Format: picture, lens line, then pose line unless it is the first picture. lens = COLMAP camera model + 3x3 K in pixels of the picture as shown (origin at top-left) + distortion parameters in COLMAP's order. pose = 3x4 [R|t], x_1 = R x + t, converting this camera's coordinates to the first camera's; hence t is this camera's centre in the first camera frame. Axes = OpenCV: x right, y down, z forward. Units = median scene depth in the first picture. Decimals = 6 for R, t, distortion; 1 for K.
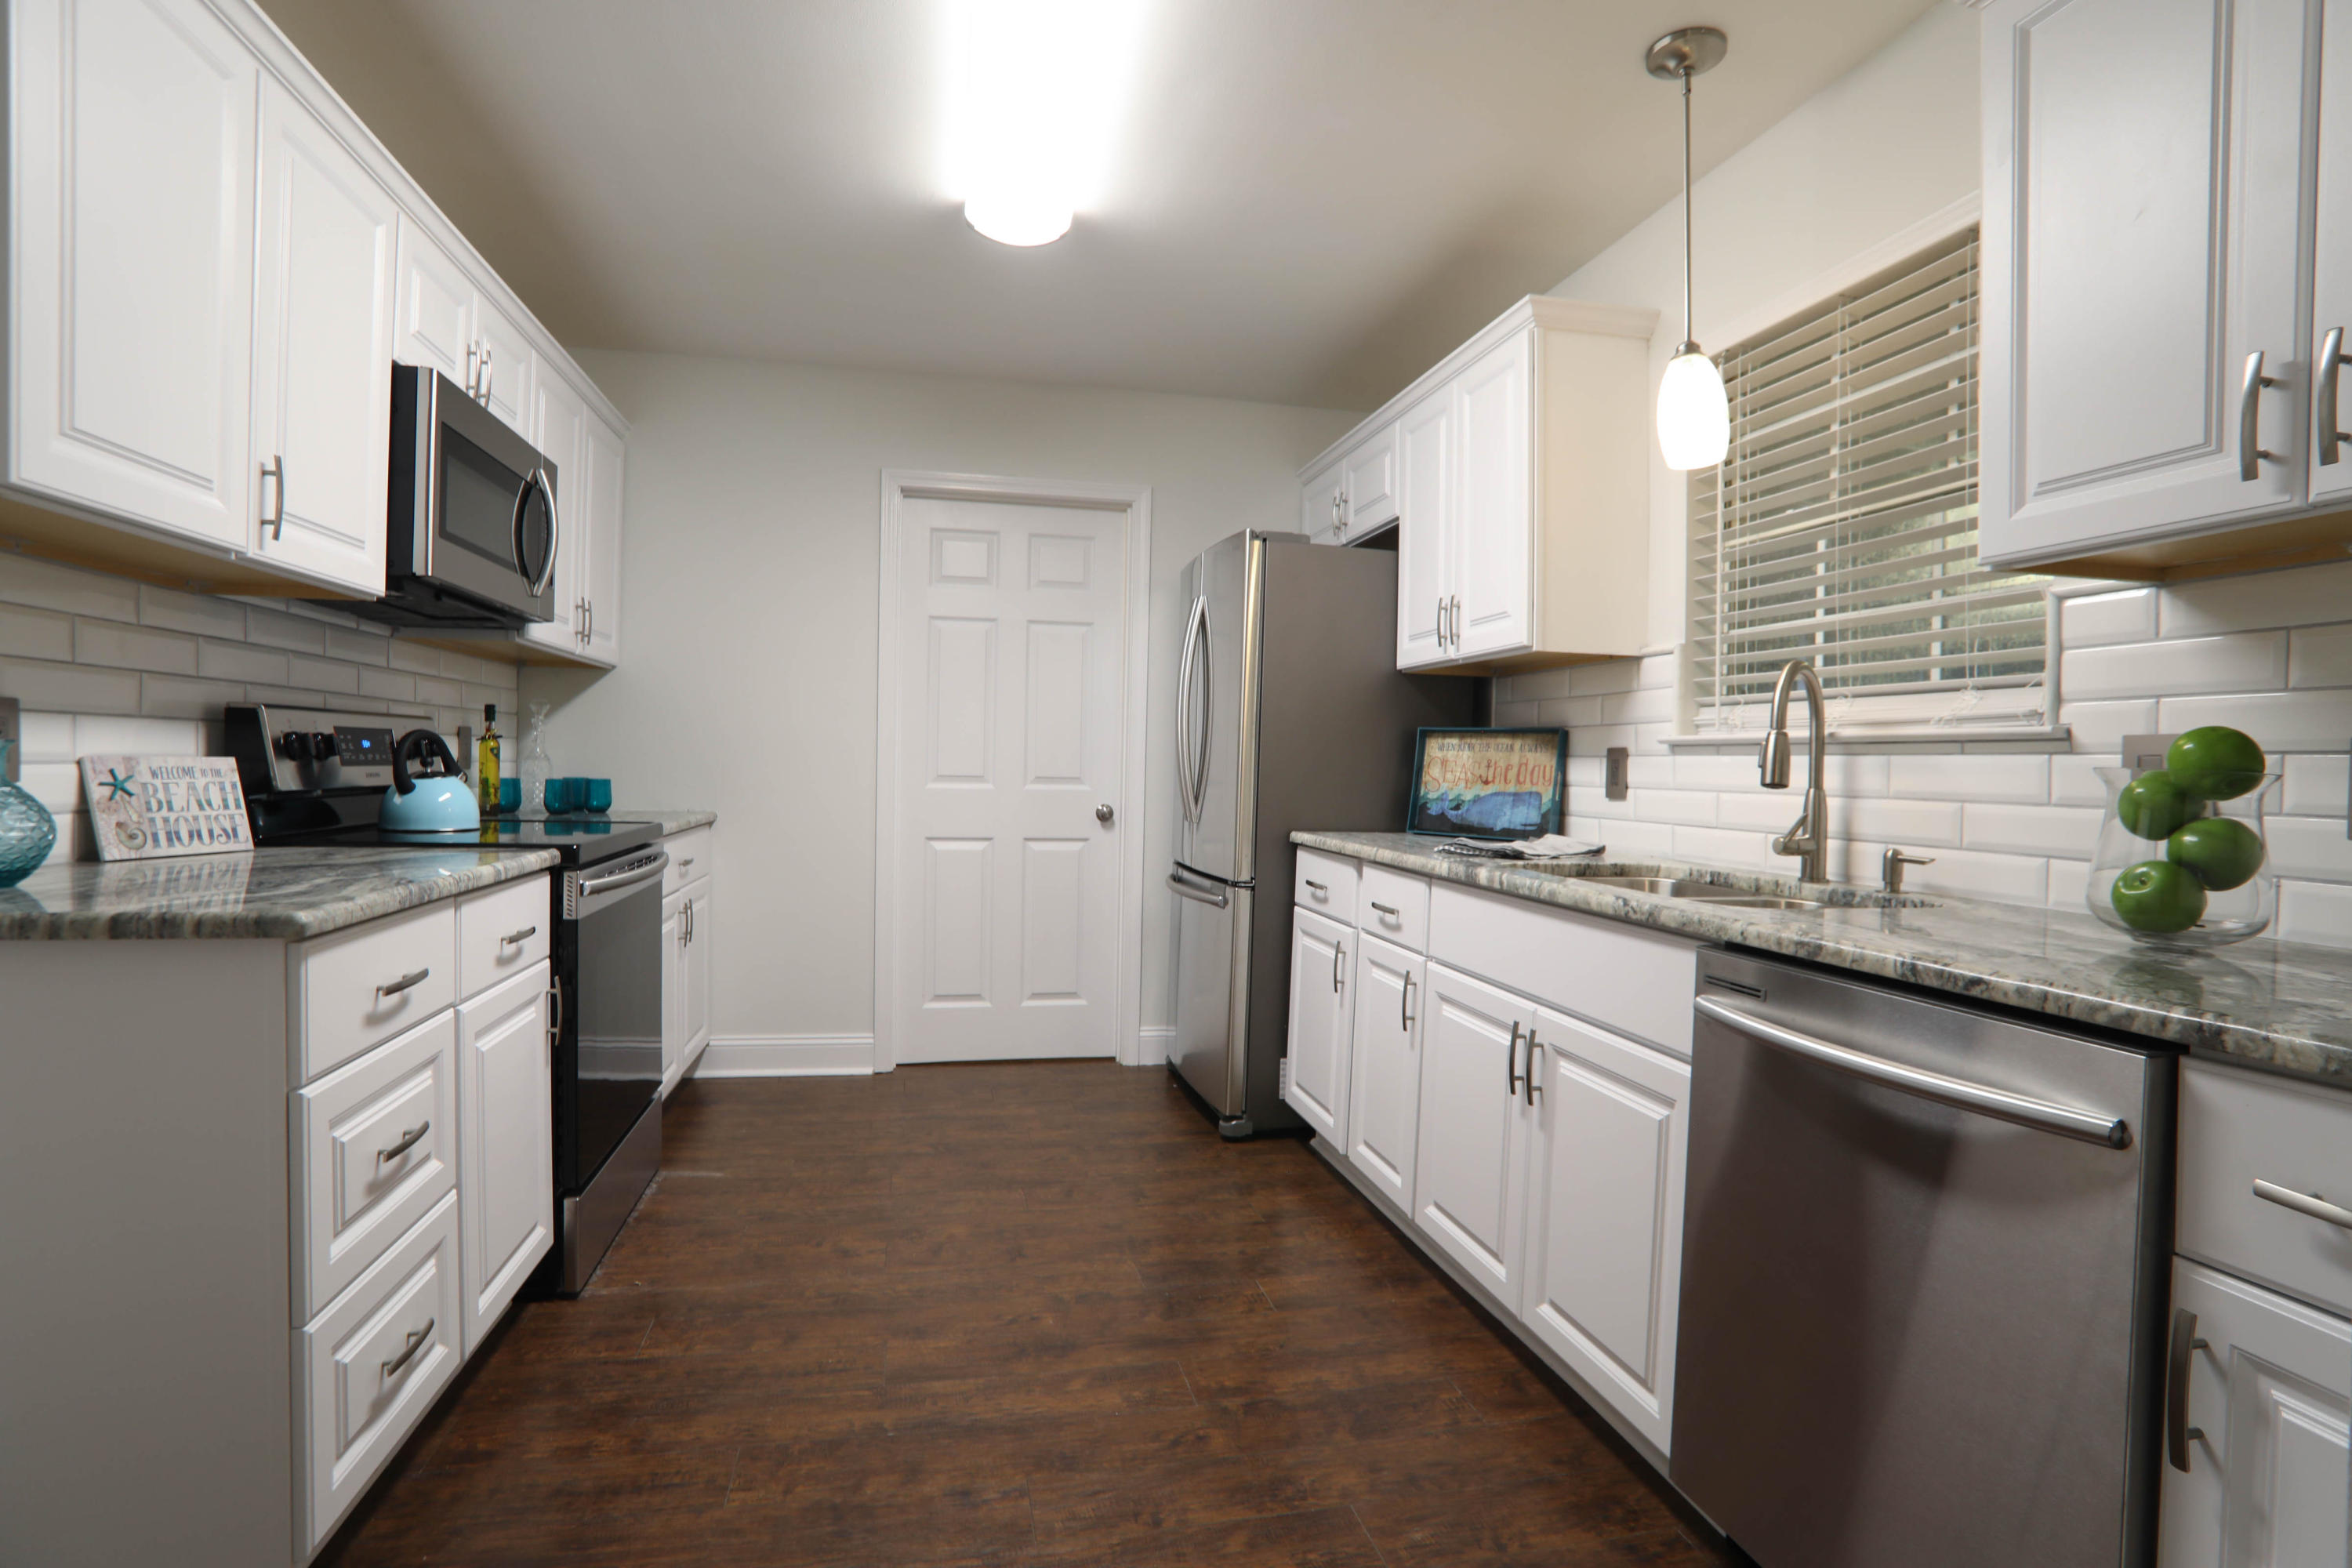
lens RADIAL K [[1161.2, 0, 1170.1], [0, 1161.2, 765.2], [0, 0, 1]] dist [-0.049029, 0.010653]
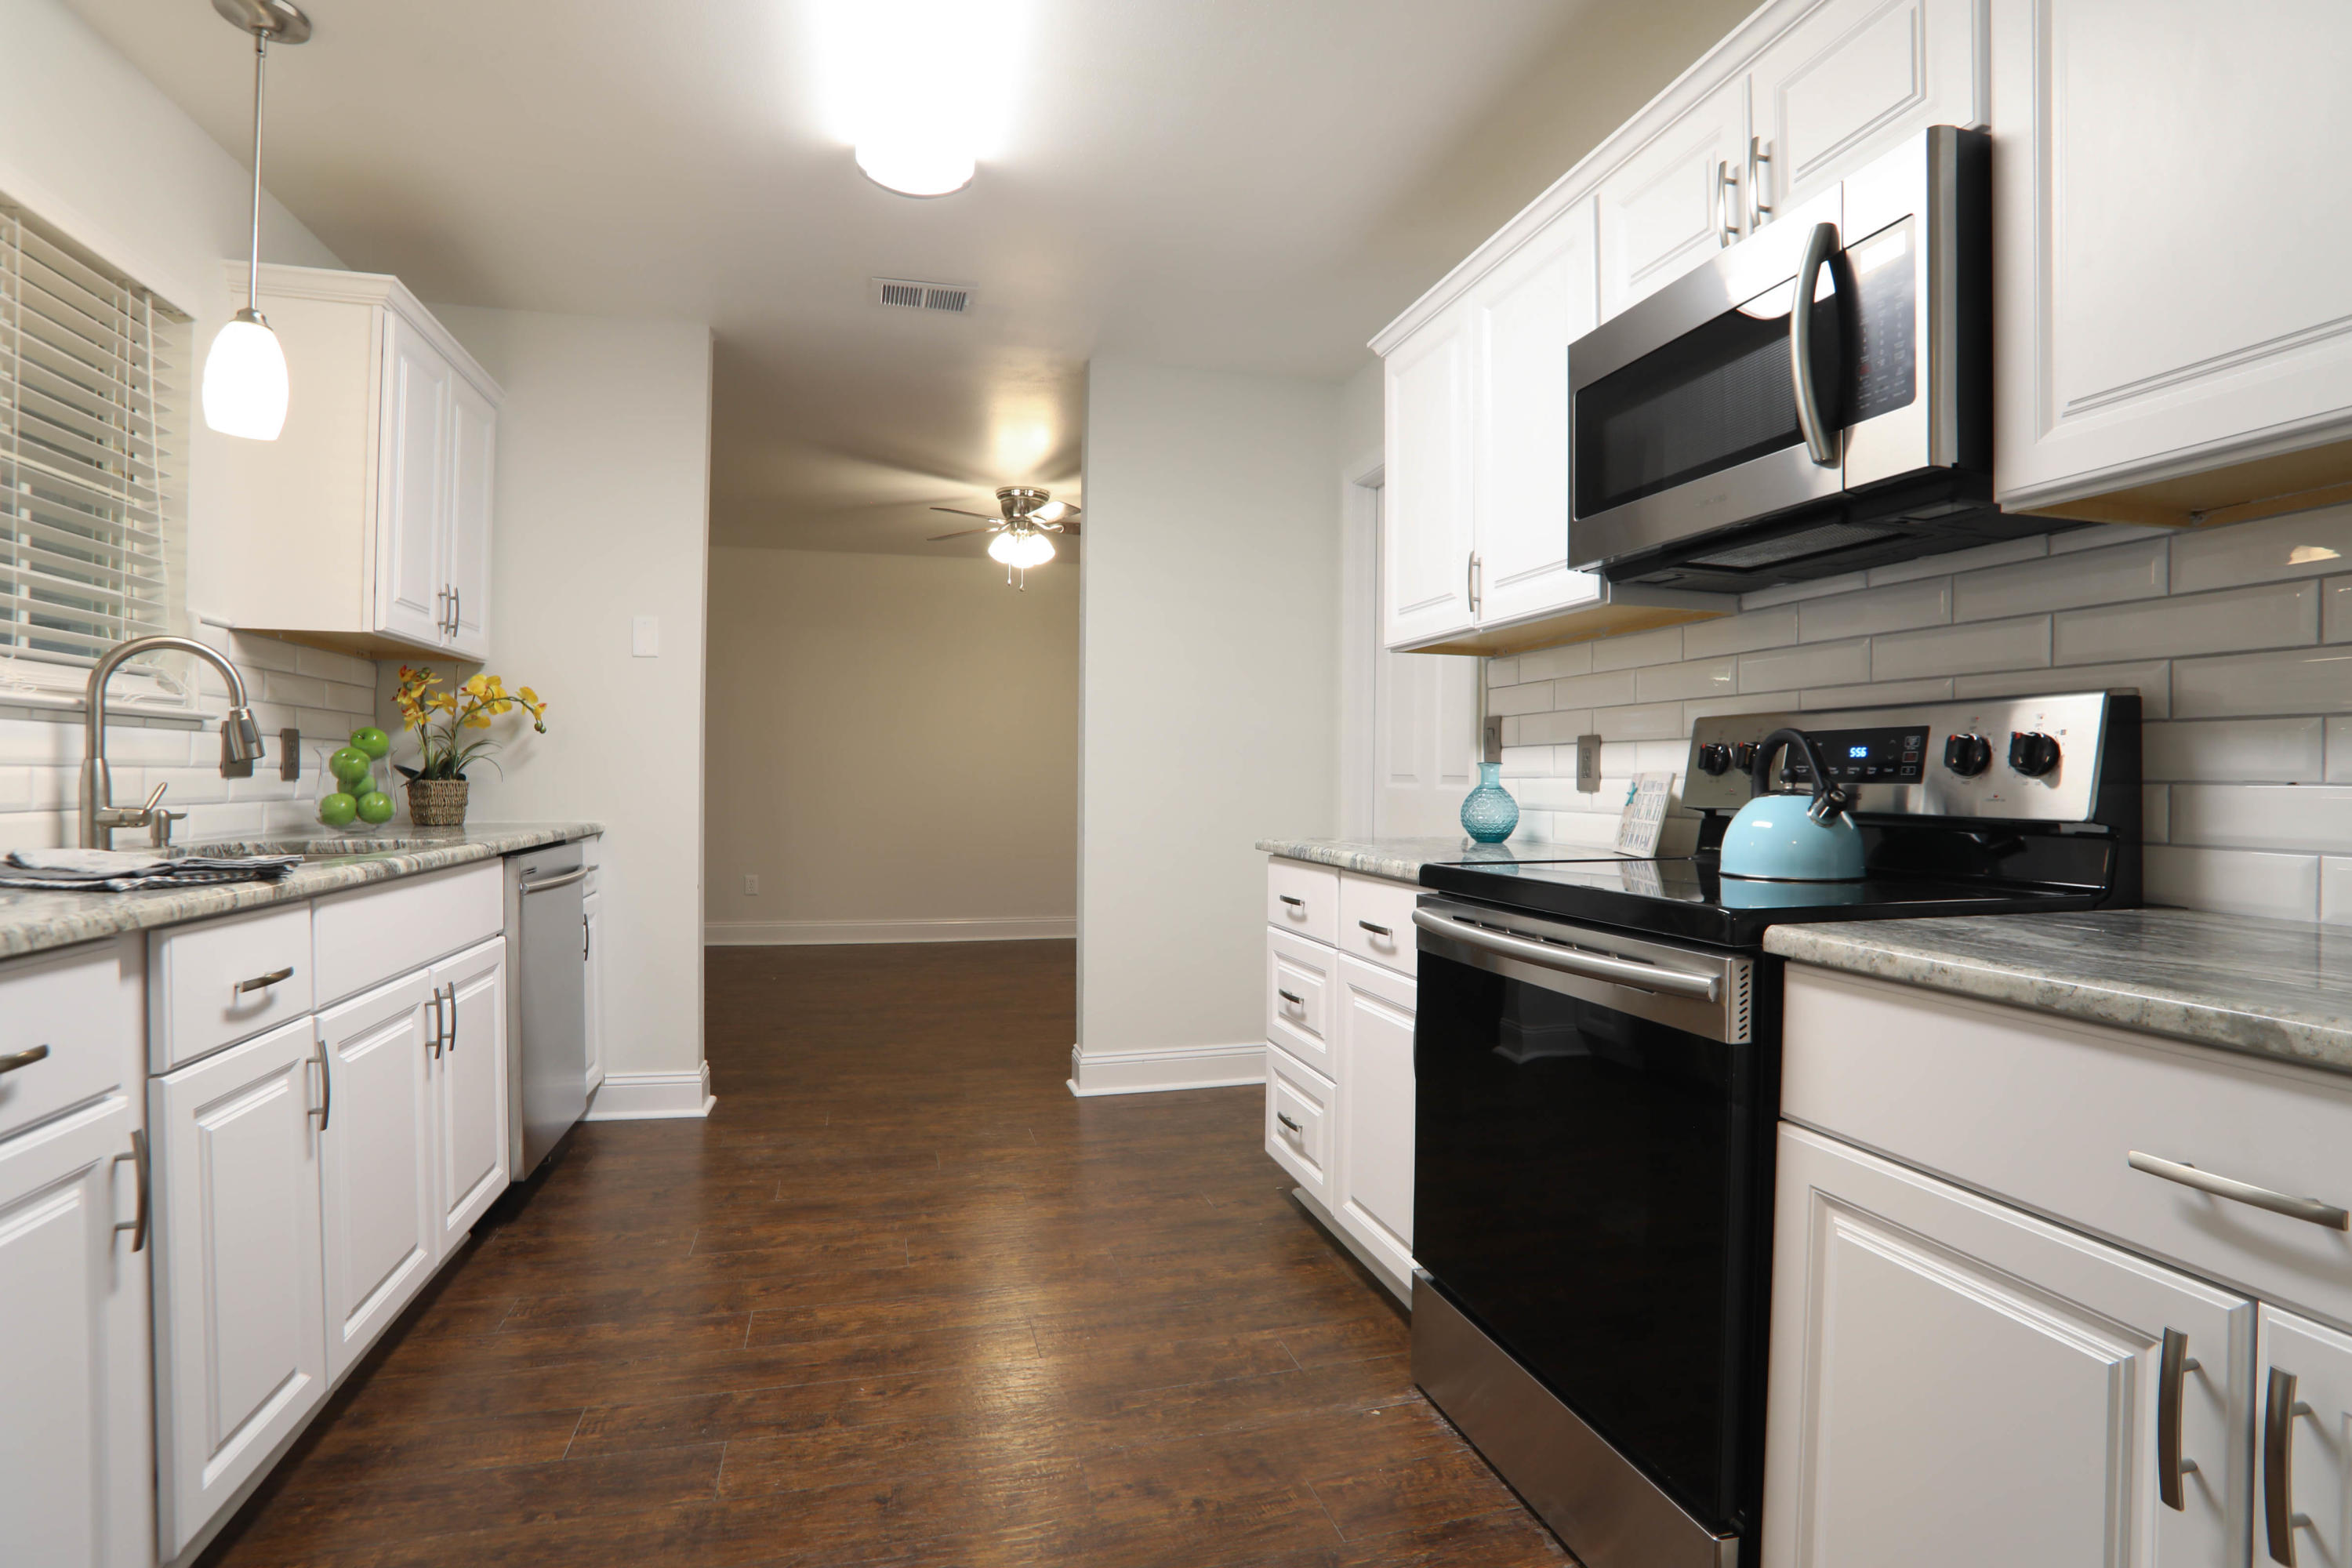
lens RADIAL K [[1161.2, 0, 1160.5], [0, 1161.2, 771.0], [0, 0, 1]] dist [-0.049029, 0.010653]
pose [[-0.999044, -0.028298, -0.033332, -0.301824], [-0.028191, 0.999596, -0.003685, 0.009468], [0.033423, -0.002742, -0.999438, 1.967878]]
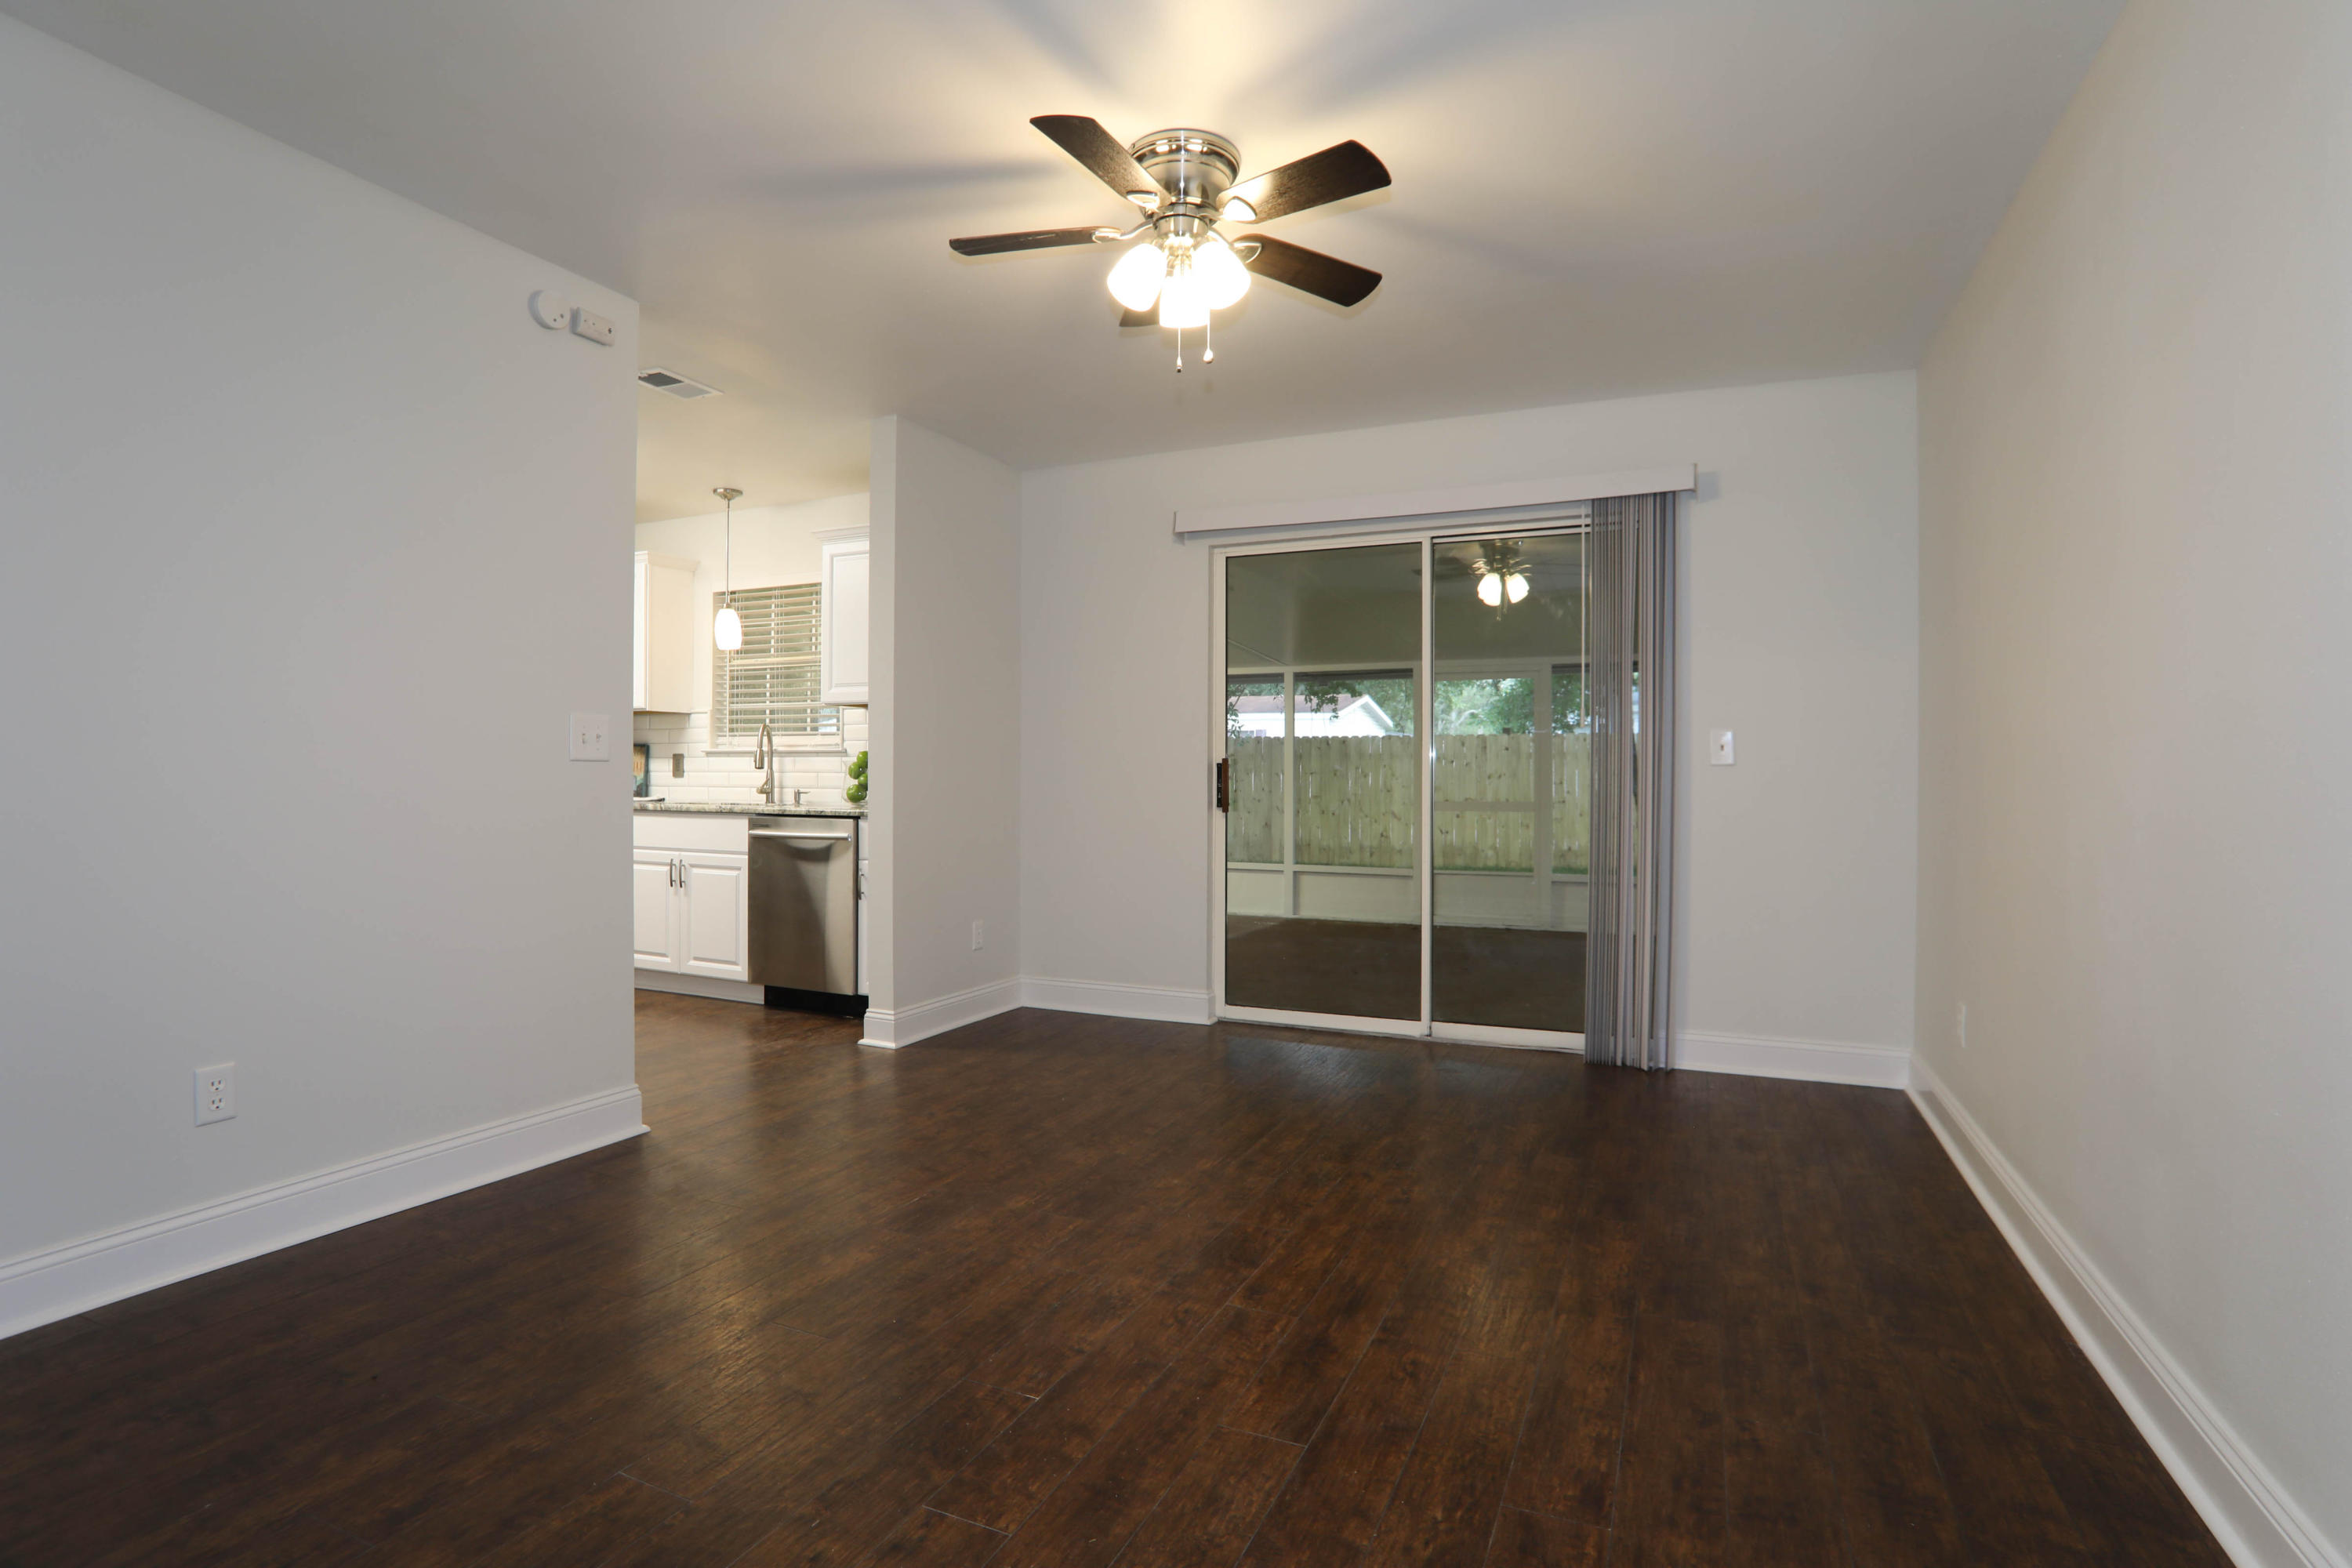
lens RADIAL K [[1161.2, 0, 1170.4], [0, 1161.2, 771.3], [0, 0, 1]] dist [-0.049029, 0.010653]
pose [[0.614076, -0.020218, 0.788988, -1.046719], [0.011404, 0.999795, 0.016745, -0.010815], [-0.789165, -0.001285, 0.614180, -1.479565]]
